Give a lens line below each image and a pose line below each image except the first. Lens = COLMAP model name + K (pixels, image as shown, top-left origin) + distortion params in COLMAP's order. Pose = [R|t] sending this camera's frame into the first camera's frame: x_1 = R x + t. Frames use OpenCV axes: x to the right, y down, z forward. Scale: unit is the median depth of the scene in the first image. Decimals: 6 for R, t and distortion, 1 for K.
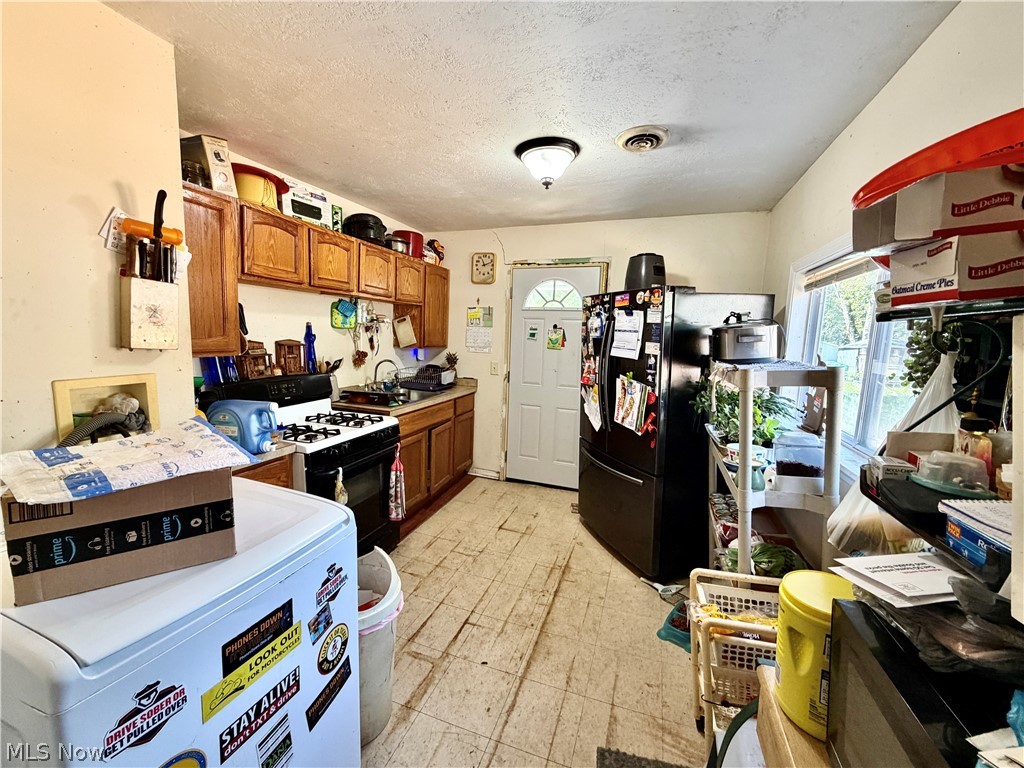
lens RADIAL K [[409.7, 0, 508.7], [0, 409.7, 381.2], [0, 0, 1]] dist [-0.003302, 0.000589]
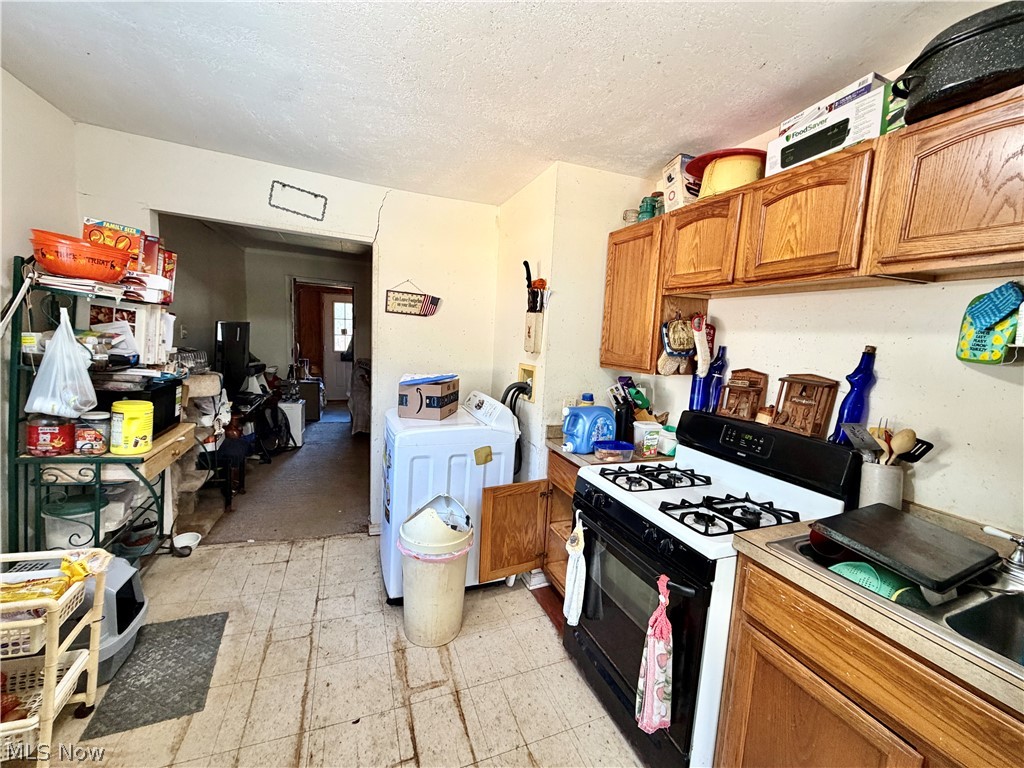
lens RADIAL K [[409.7, 0, 513.4], [0, 409.7, 385.4], [0, 0, 1]] dist [-0.003302, 0.000589]
pose [[-0.745929, -0.002272, -0.666022, 0.215337], [-0.163048, 0.970189, 0.179300, -0.145806], [0.645760, 0.242339, -0.724063, 1.375555]]
